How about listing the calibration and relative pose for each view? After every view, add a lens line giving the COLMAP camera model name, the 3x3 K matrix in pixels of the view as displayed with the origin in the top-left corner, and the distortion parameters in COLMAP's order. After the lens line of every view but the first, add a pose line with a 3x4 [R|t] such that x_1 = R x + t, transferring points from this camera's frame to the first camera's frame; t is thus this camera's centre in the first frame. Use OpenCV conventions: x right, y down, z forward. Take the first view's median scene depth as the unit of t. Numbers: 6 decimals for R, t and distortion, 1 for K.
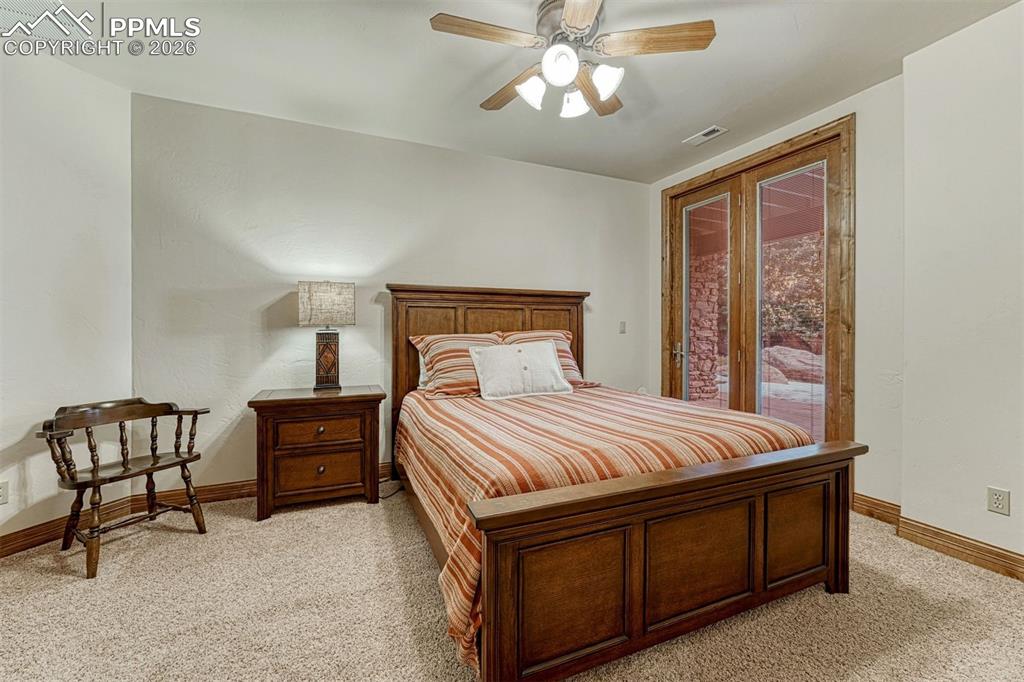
lens RADIAL K [[416.3, 0, 508.5], [0, 416.3, 337.5], [0, 0, 1]] dist [-0.018268, 0.000047]
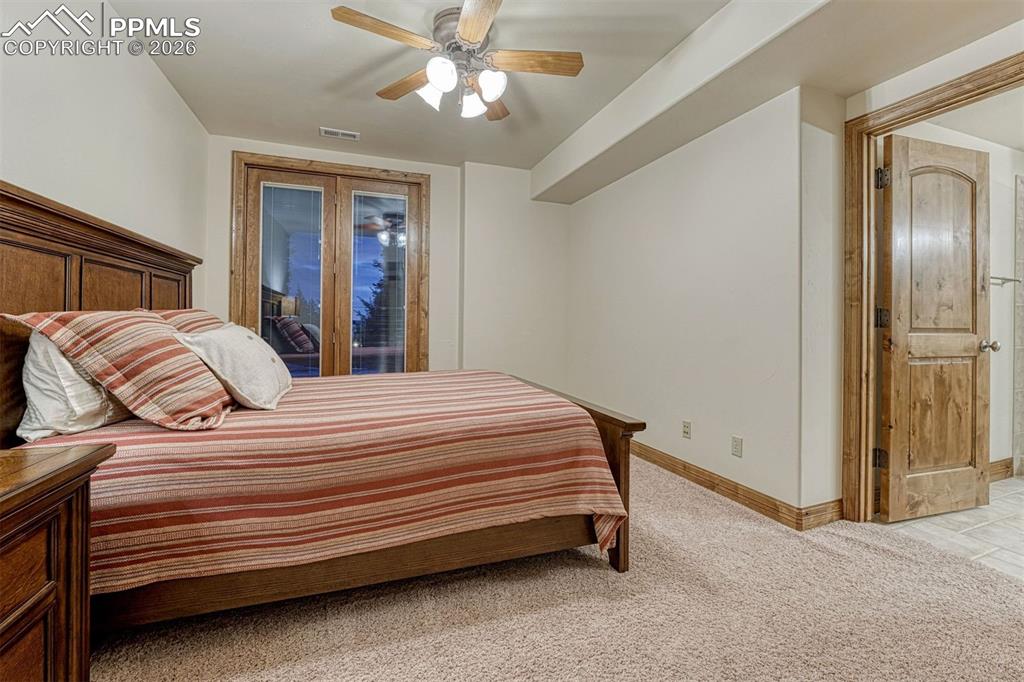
lens RADIAL K [[416.3, 0, 508.5], [0, 416.3, 337.5], [0, 0, 1]] dist [-0.018268, 0.000047]
pose [[0.081895, -0.035696, 0.996002, -0.550080], [0.007459, 0.999352, 0.035203, 0.009272], [-0.996613, 0.004547, 0.082108, 0.444549]]
